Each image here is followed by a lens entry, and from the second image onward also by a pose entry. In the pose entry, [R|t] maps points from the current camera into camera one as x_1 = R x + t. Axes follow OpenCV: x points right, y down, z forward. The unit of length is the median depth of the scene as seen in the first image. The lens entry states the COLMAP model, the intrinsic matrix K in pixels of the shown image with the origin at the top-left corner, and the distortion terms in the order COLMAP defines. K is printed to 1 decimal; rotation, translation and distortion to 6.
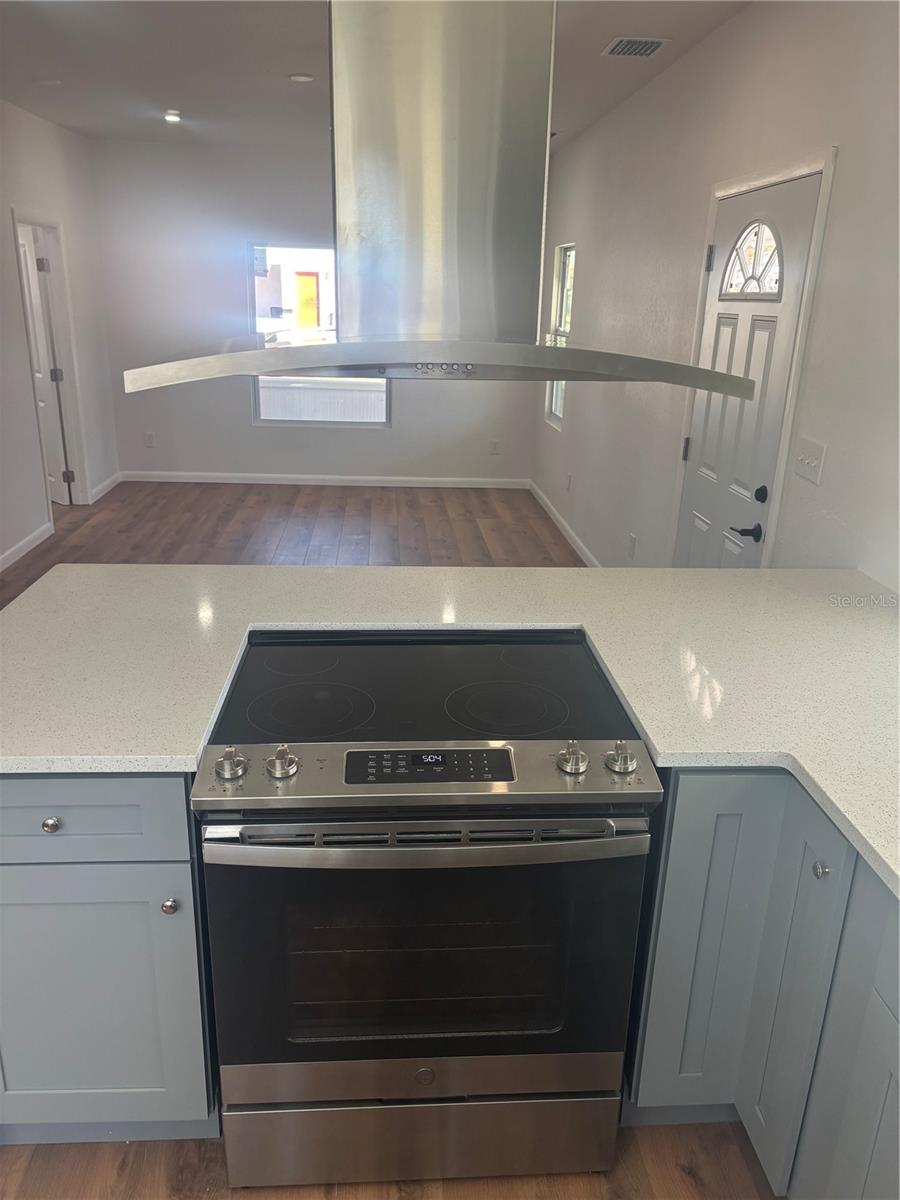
lens RADIAL K [[909.3, 0, 440.9], [0, 909.3, 600.5], [0, 0, 1]] dist [0.031412, -0.034924]
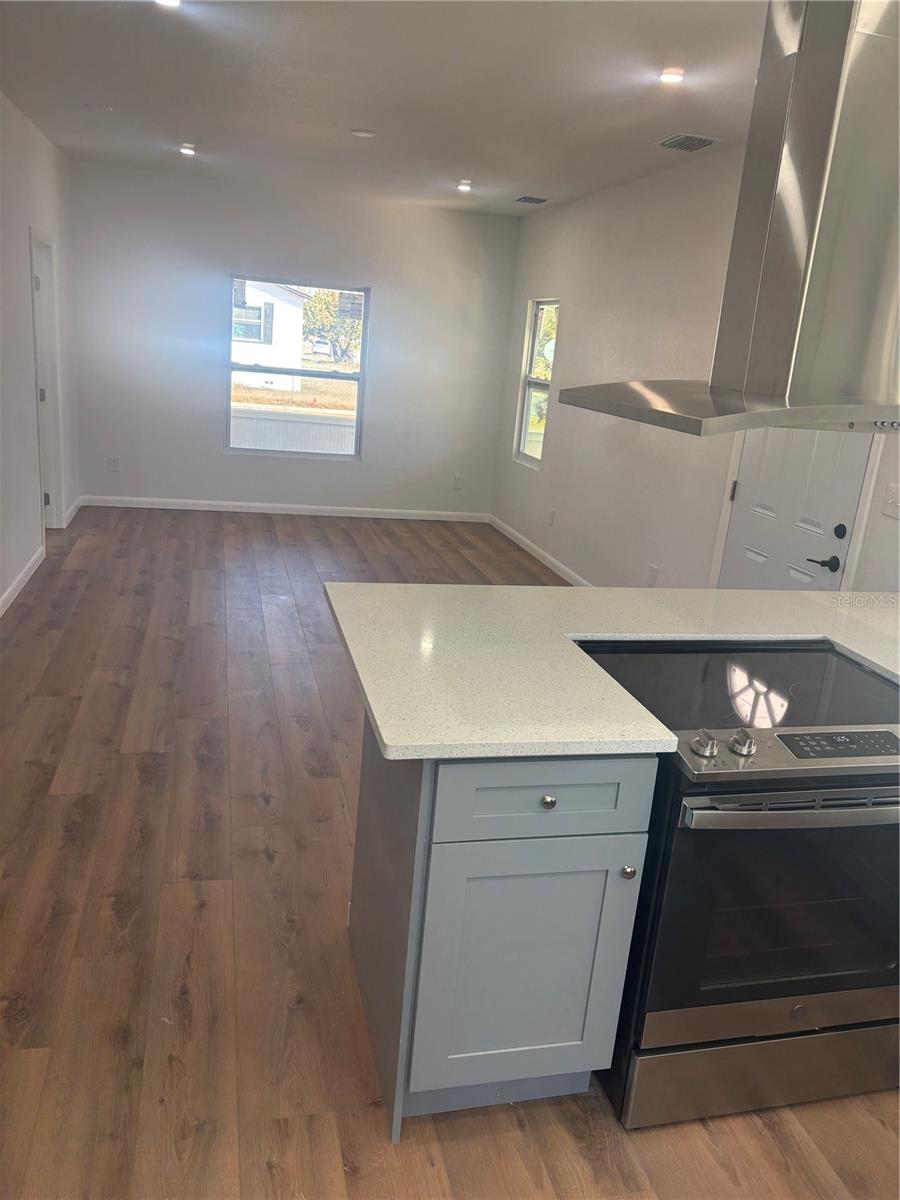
lens RADIAL K [[909.3, 0, 453.6], [0, 909.3, 593.8], [0, 0, 1]] dist [0.031412, -0.034924]
pose [[0.982214, 0.008497, 0.187571, -0.189316], [-0.000115, 0.999003, -0.044654, 0.008496], [-0.187763, 0.043838, 0.981236, -0.029444]]
